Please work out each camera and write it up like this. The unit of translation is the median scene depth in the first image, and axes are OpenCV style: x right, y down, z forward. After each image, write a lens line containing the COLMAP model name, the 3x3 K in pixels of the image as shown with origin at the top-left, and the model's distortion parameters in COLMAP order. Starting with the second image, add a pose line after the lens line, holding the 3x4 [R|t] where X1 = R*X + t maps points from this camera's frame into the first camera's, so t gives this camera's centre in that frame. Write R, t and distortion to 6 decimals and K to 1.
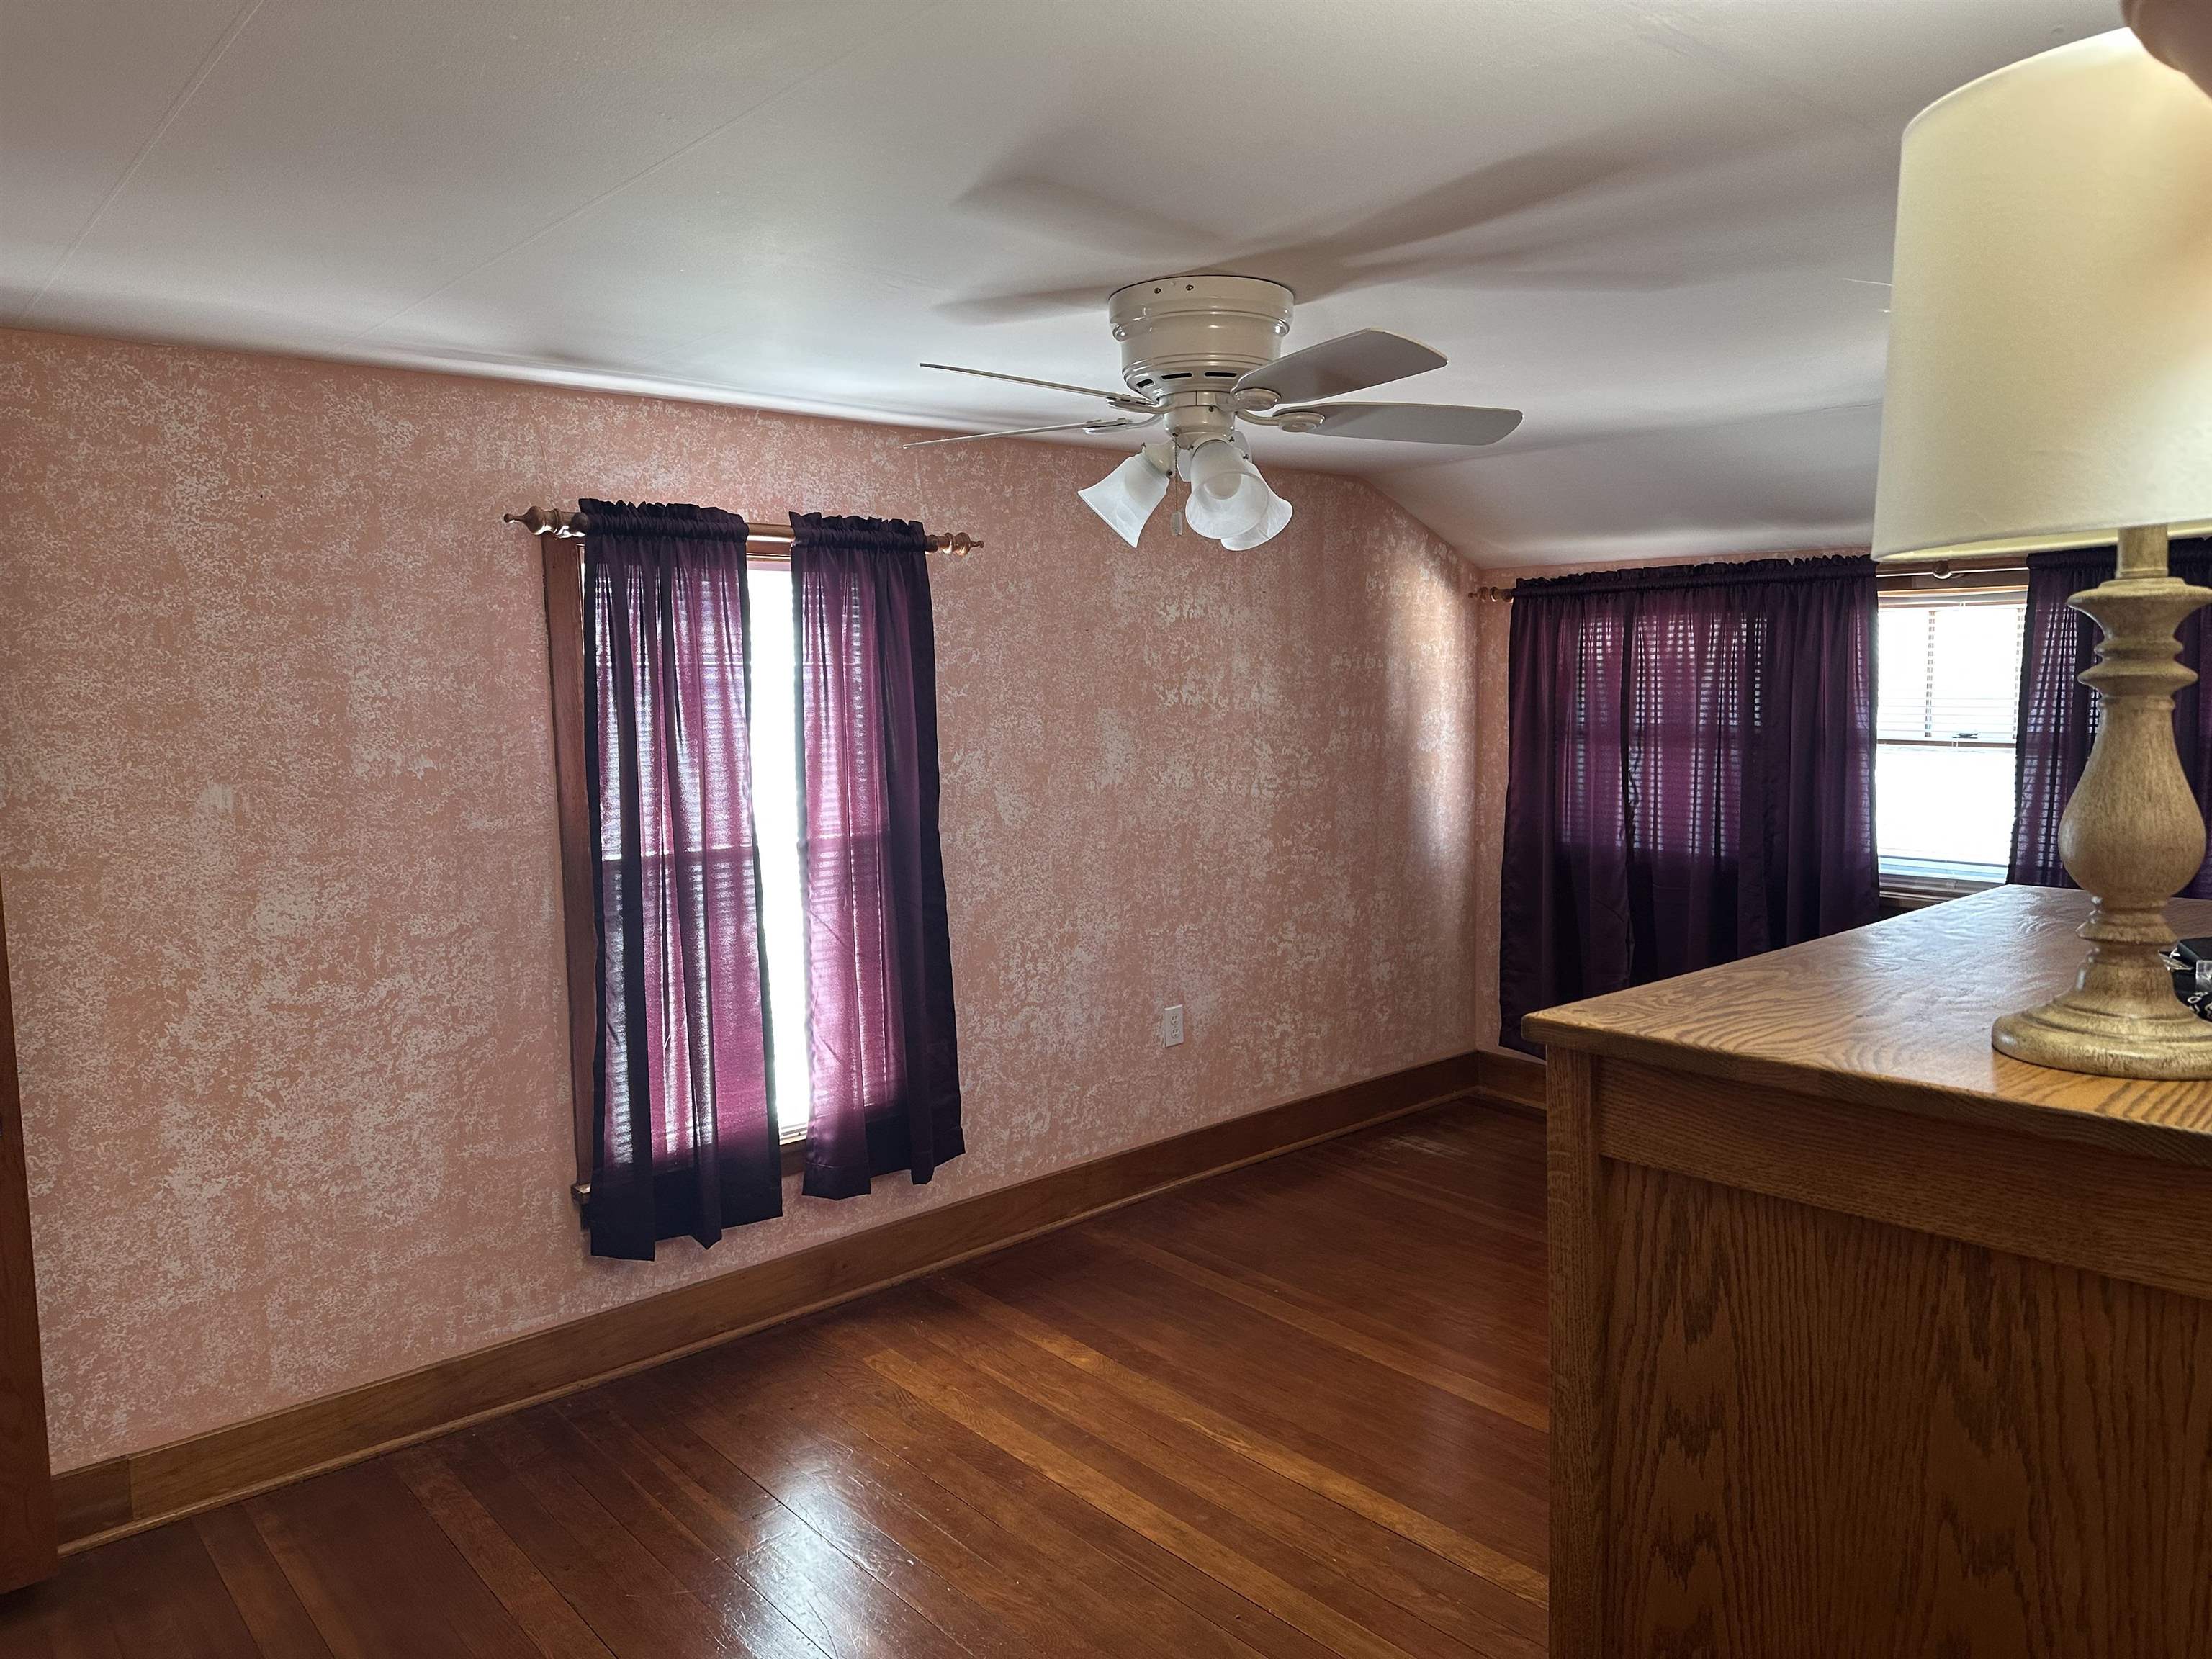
lens RADIAL K [[1550.8, 0, 1104.8], [0, 1550.8, 827.6], [0, 0, 1]] dist [0.034293, 0.000229]
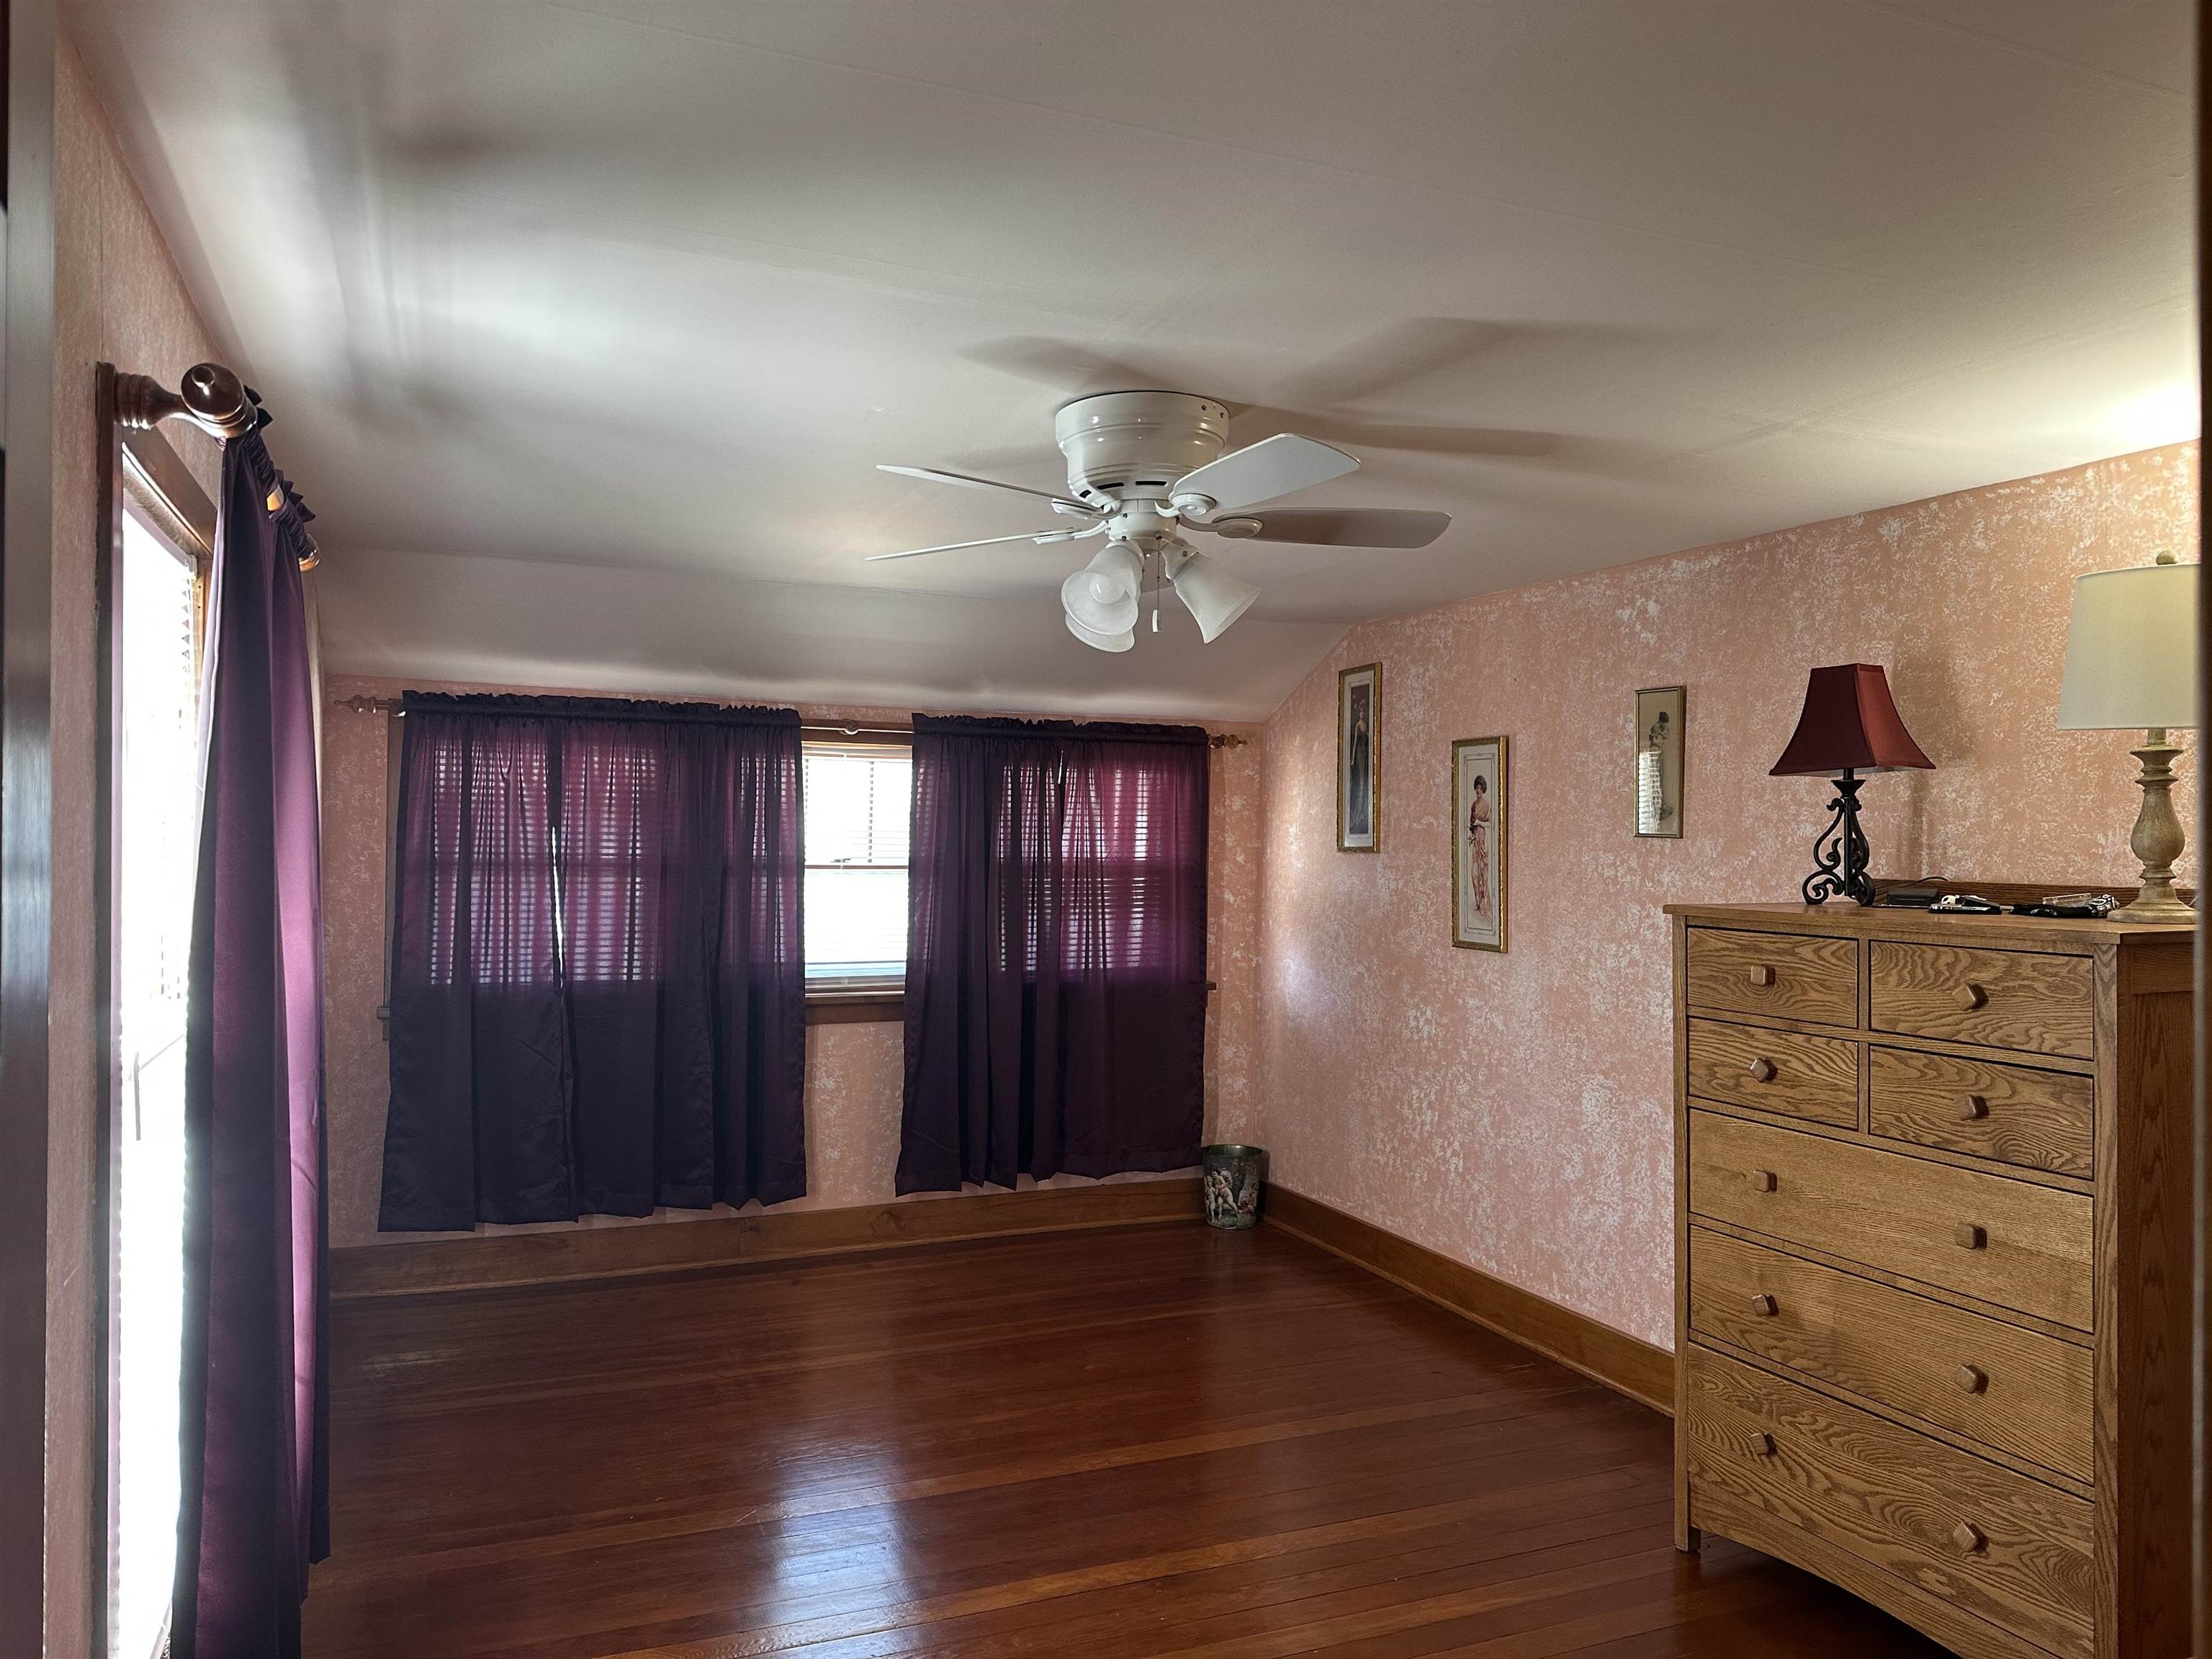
lens RADIAL K [[1550.8, 0, 1105.2], [0, 1550.8, 833.5], [0, 0, 1]] dist [0.034293, 0.000229]
pose [[0.295235, 0.026315, 0.955062, -0.562663], [0.077552, 0.995662, -0.051407, -0.001839], [-0.952272, 0.089244, 0.291913, 0.439268]]
